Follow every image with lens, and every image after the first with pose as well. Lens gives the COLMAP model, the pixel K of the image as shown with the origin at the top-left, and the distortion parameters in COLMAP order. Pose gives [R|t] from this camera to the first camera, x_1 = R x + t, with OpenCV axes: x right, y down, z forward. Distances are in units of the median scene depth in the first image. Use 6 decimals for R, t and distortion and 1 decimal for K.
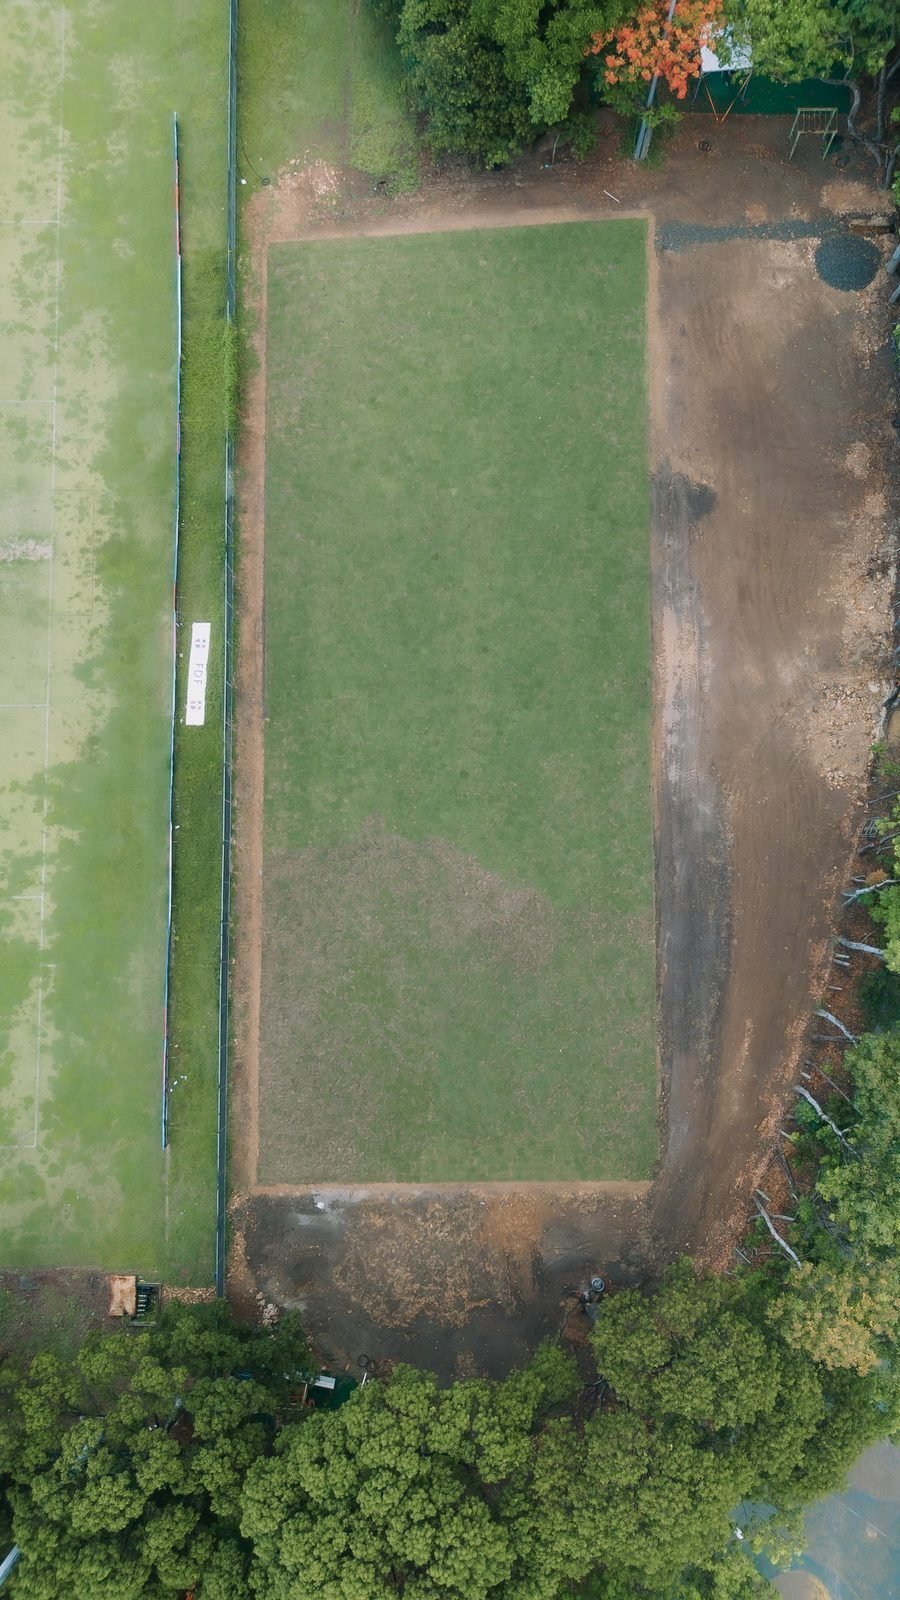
lens RADIAL K [[1177.5, 0, 449.9], [0, 1177.5, 812.9], [0, 0, 1]] dist [0.032370, -0.037816]
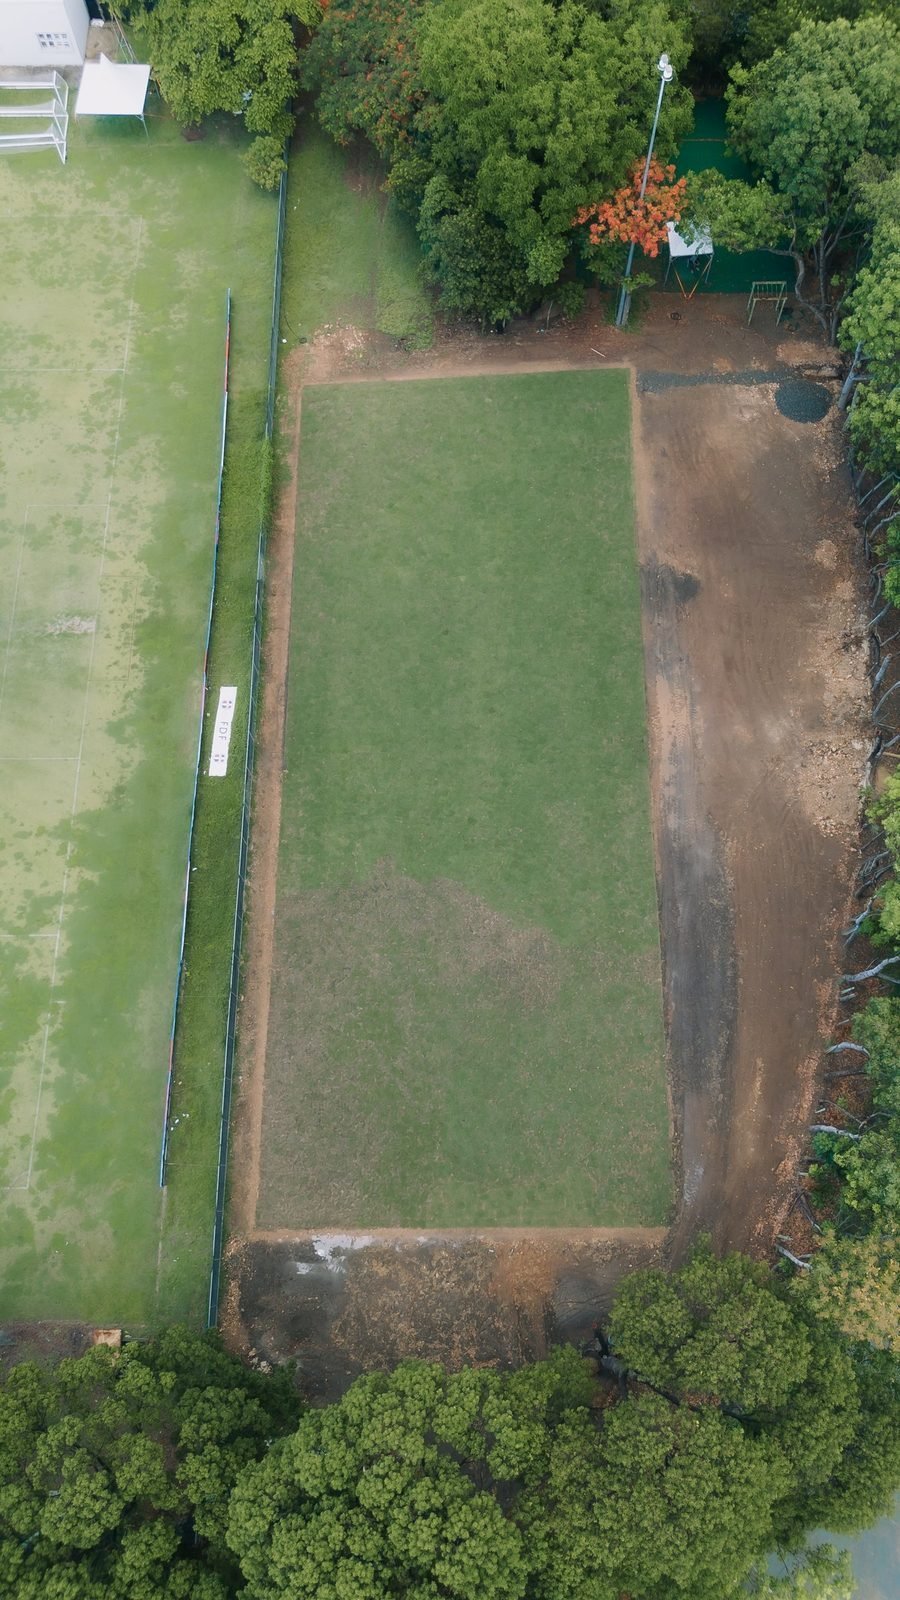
lens RADIAL K [[1177.5, 0, 449.8], [0, 1177.5, 787.2], [0, 0, 1]] dist [0.032370, -0.037816]
pose [[0.999983, 0.005009, -0.003069, -0.004481], [-0.005636, 0.965486, -0.260394, 0.212037], [0.001658, 0.260407, 0.965498, -0.017078]]
